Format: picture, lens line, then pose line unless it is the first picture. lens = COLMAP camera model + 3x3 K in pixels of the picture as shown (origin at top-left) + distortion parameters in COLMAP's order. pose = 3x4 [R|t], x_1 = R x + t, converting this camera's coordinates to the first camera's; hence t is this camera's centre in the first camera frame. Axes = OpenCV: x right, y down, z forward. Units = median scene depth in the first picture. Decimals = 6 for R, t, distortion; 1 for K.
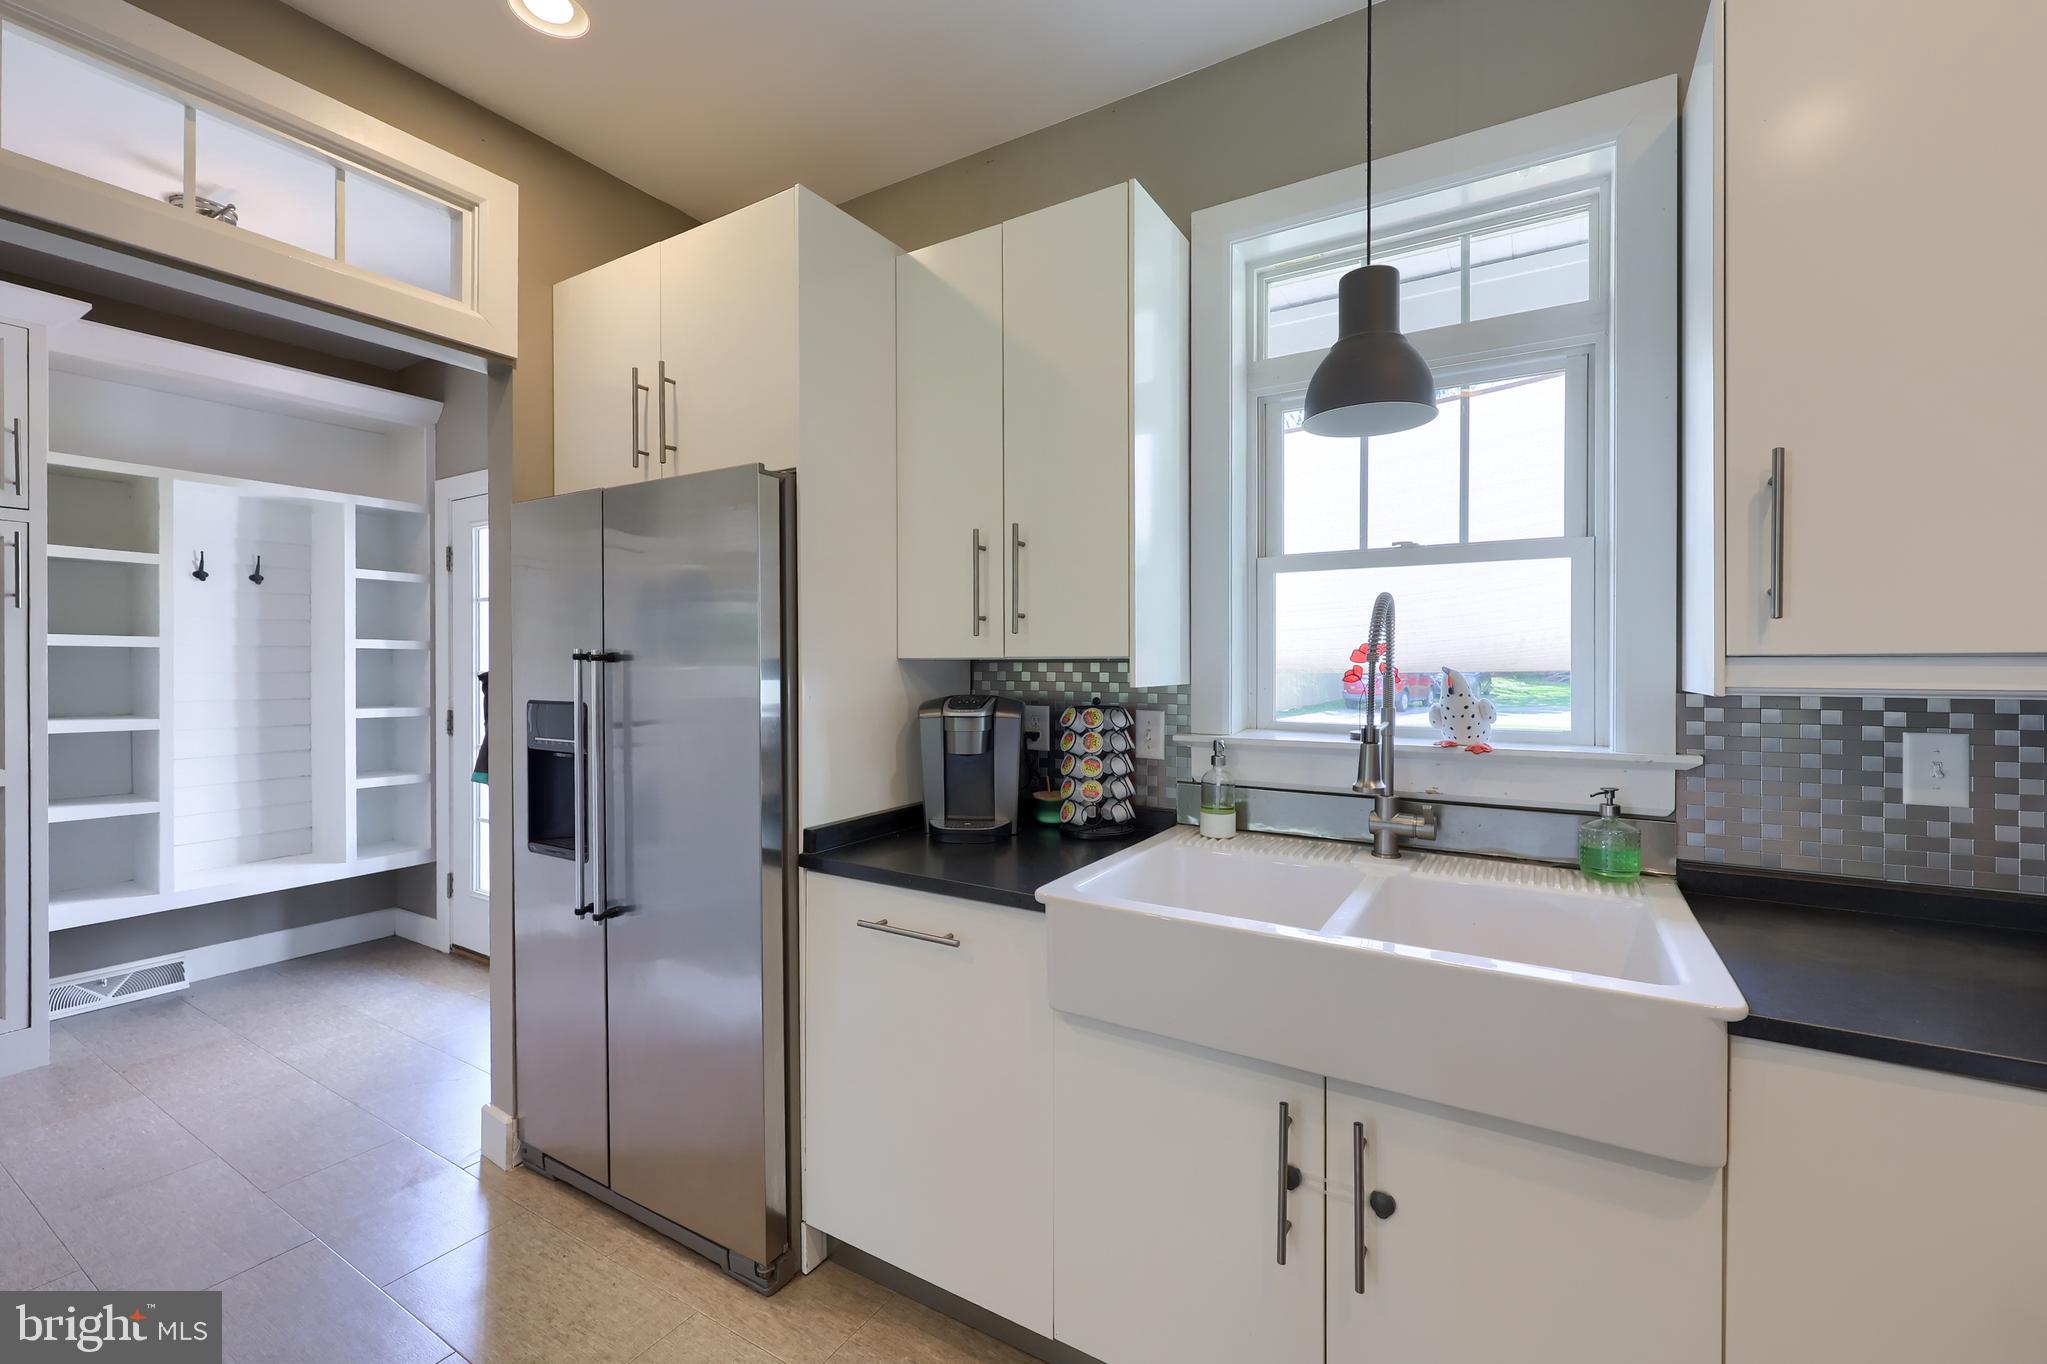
lens RADIAL K [[872.7, 0, 995.4], [0, 872.7, 656.4], [0, 0, 1]] dist [0.002071, 0.000325]
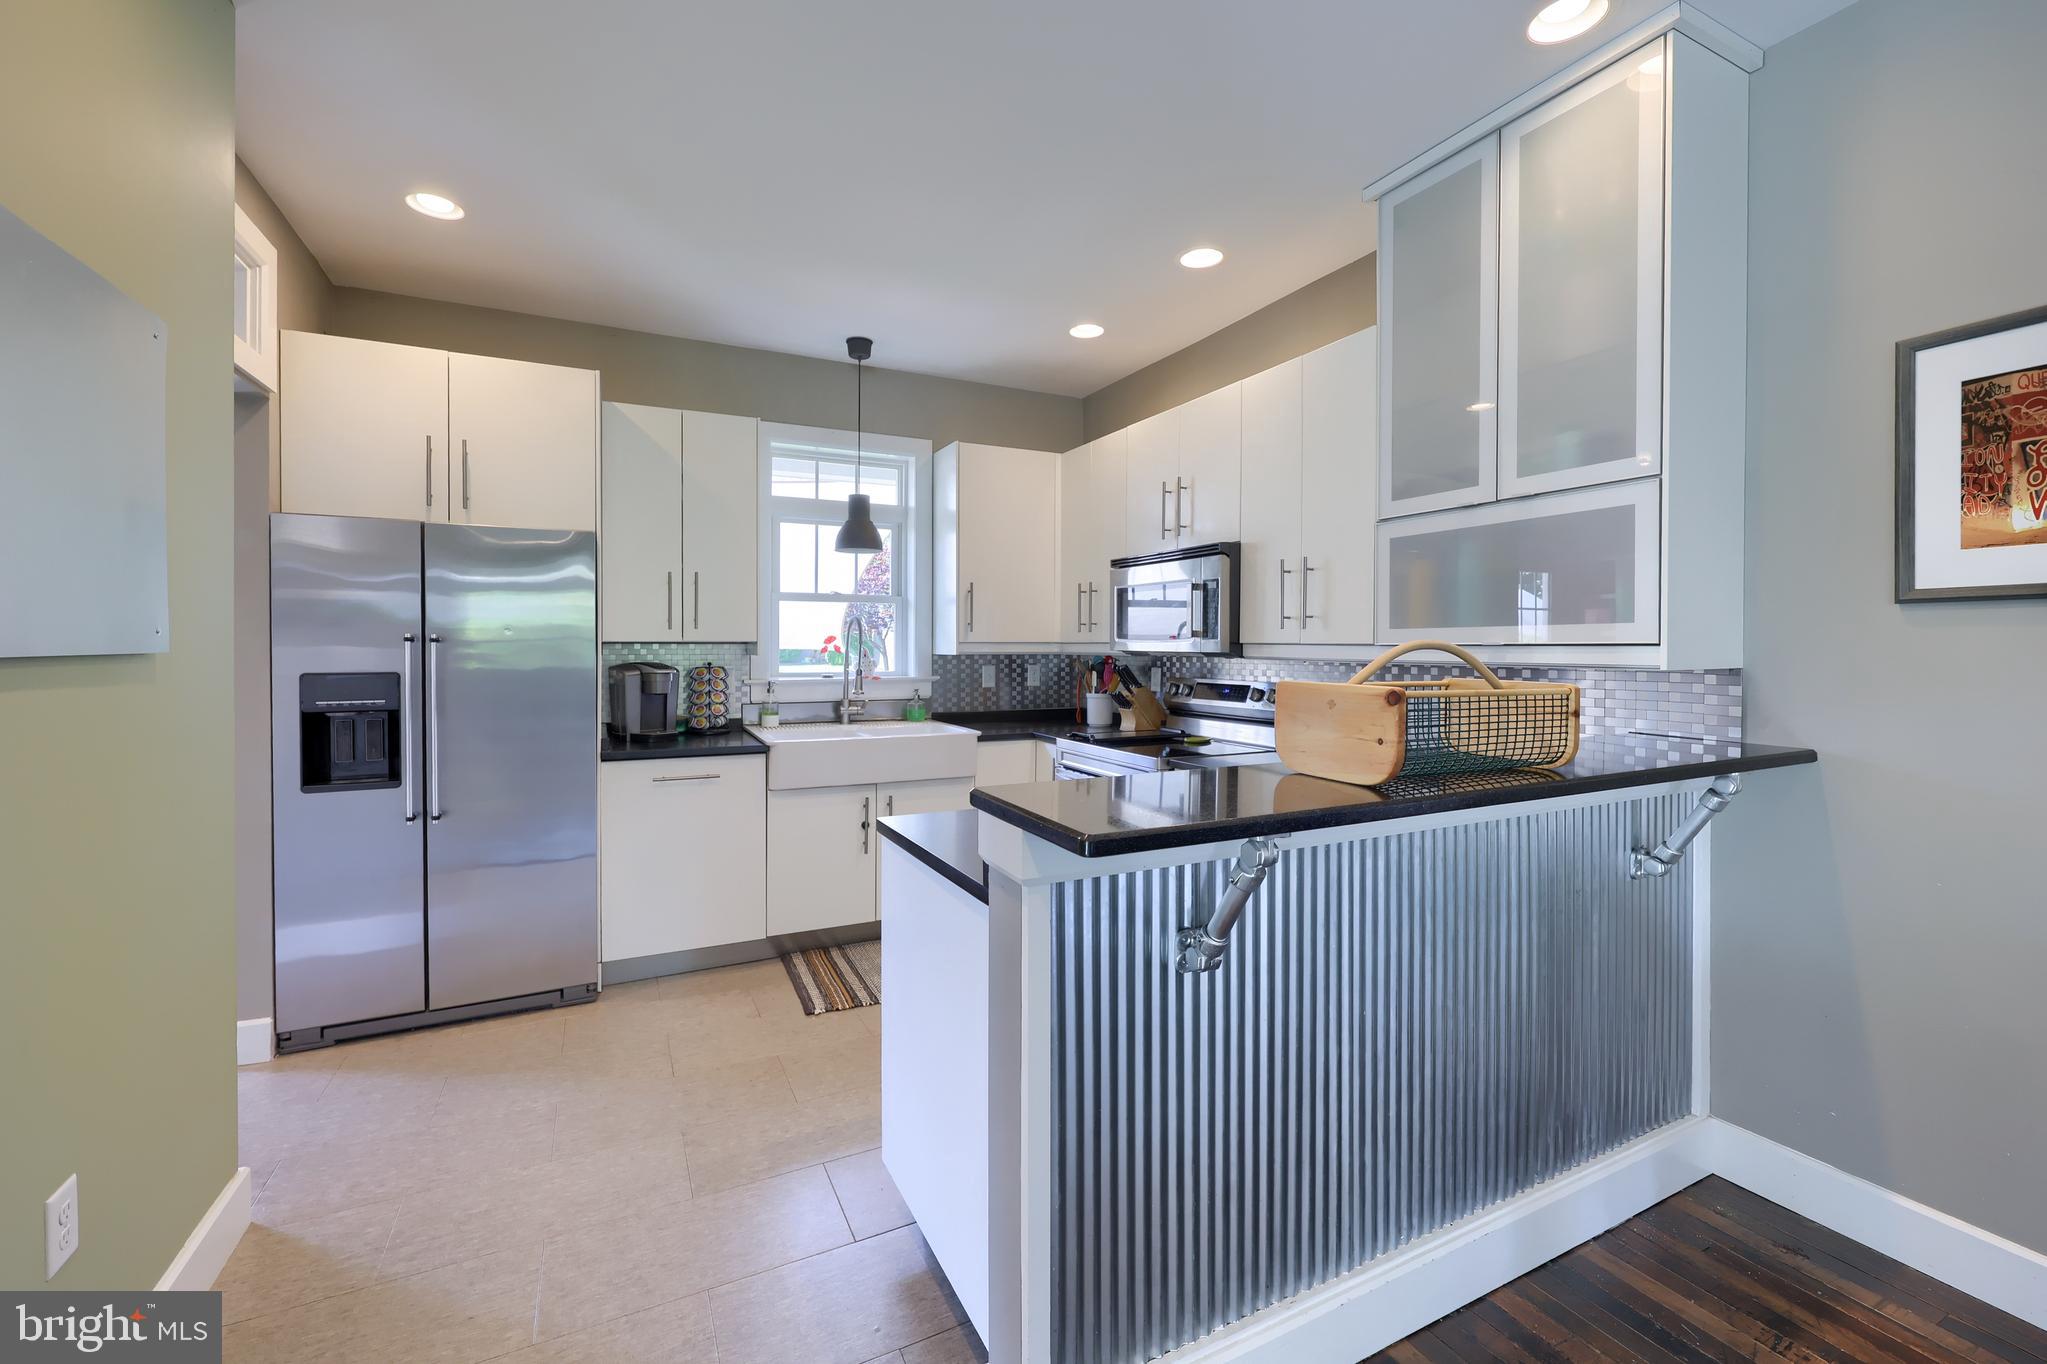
lens RADIAL K [[839.5, 0, 1030.5], [0, 839.5, 663.6], [0, 0, 1]] dist [-0.000404, 0.000245]
pose [[0.518935, -0.016689, 0.854651, -1.439203], [-0.004711, 0.999738, 0.022383, 0.007079], [-0.854801, -0.015642, 0.518720, -0.727821]]
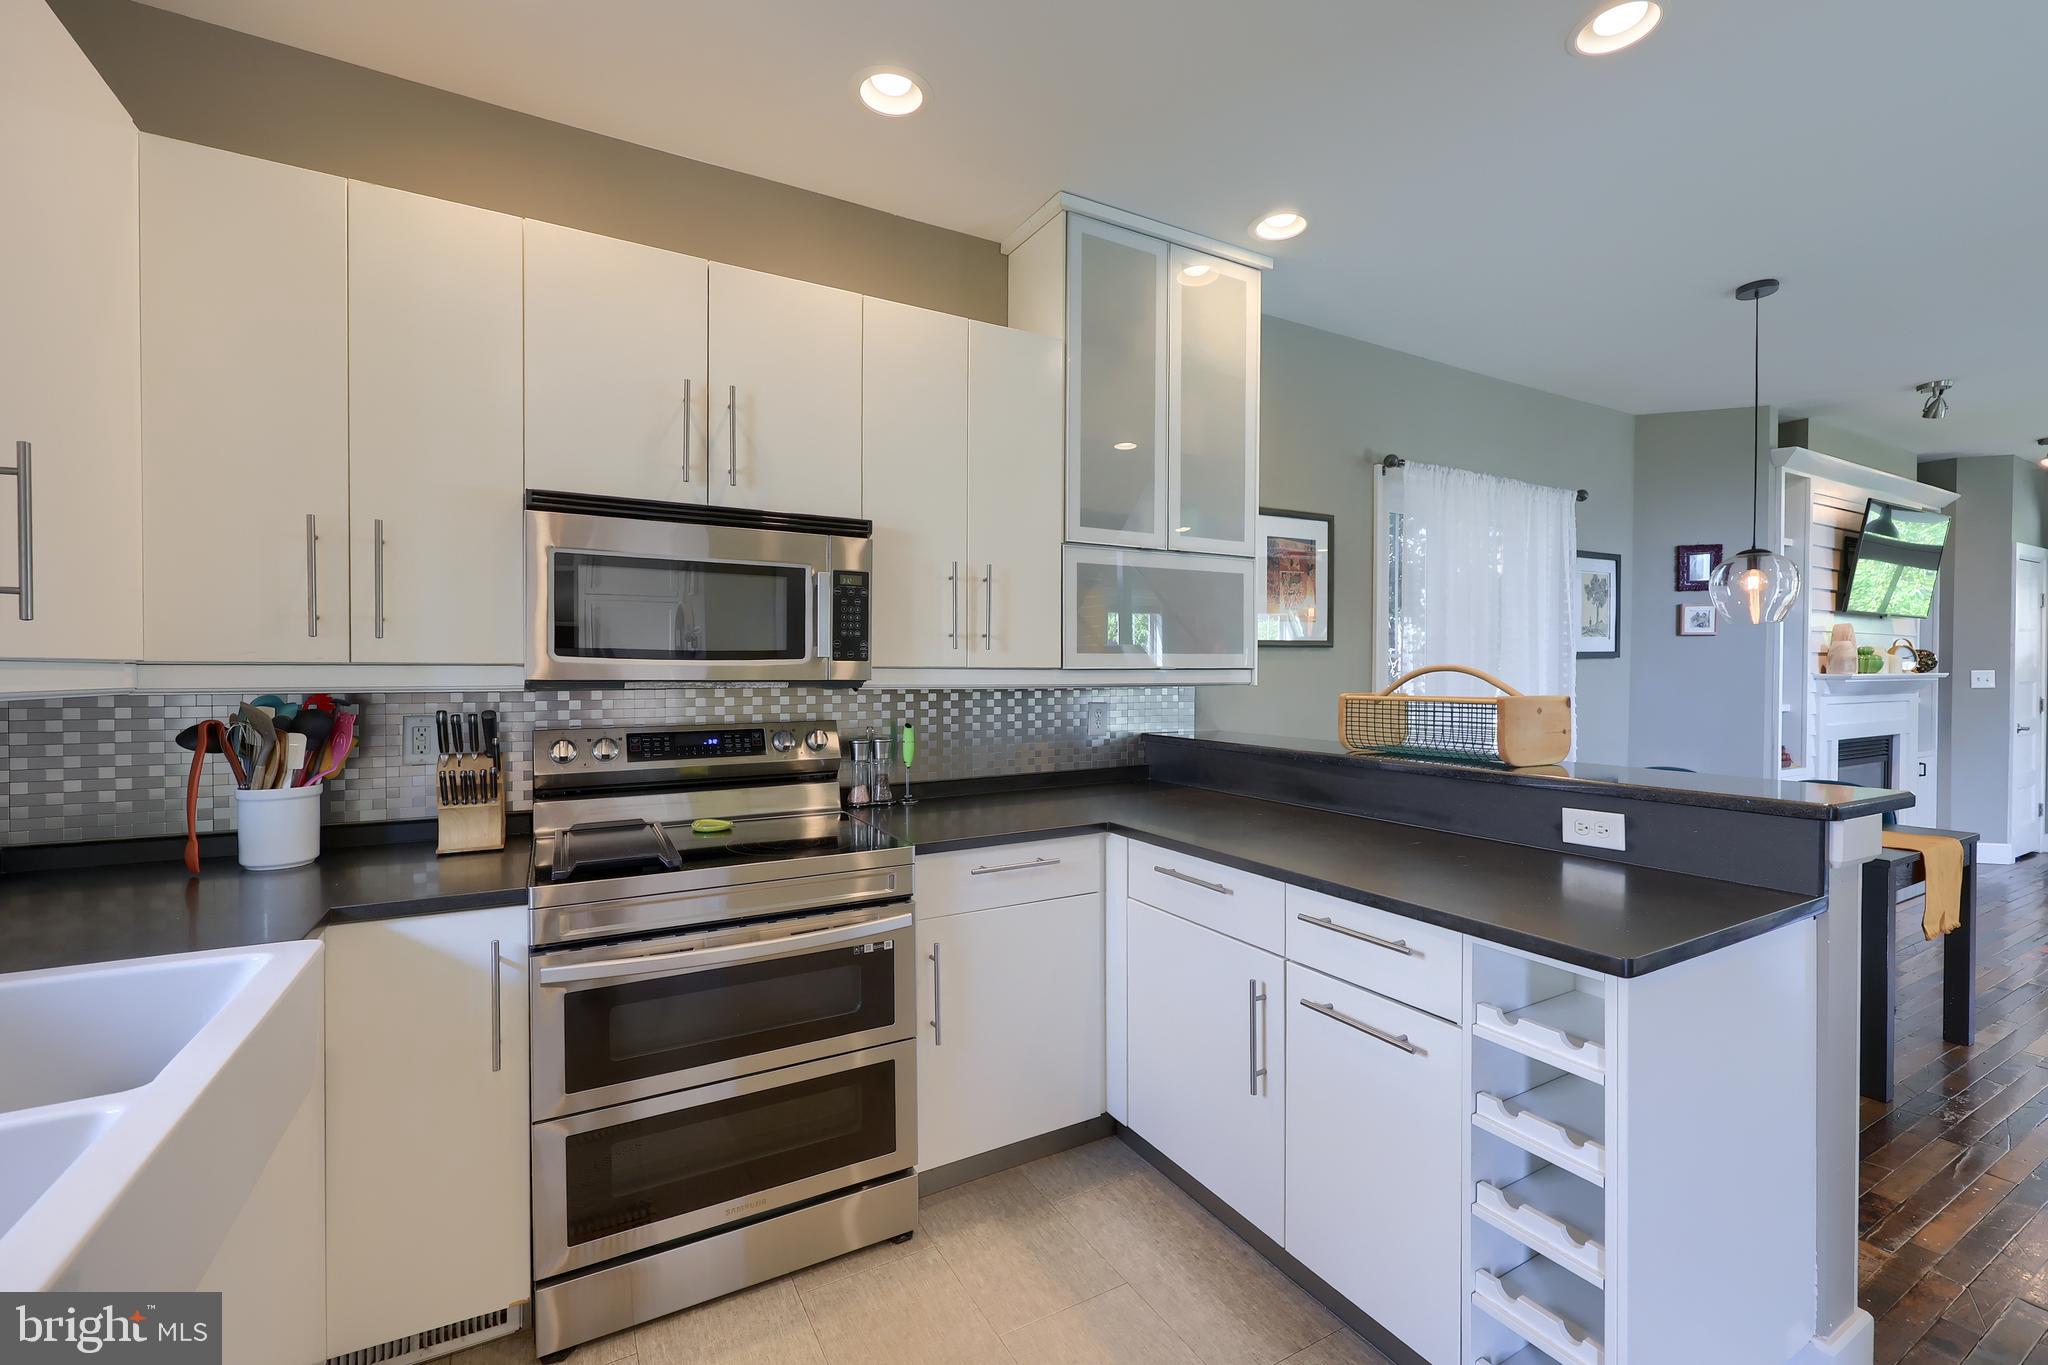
lens RADIAL K [[839.9, 0, 1029.6], [0, 839.9, 692.2], [0, 0, 1]] dist [-0.000404, 0.000245]
pose [[-0.869514, -0.008321, 0.493838, -0.413864], [0.001761, 0.999799, 0.019949, 0.016509], [-0.493905, 0.018215, -0.869325, 0.983800]]
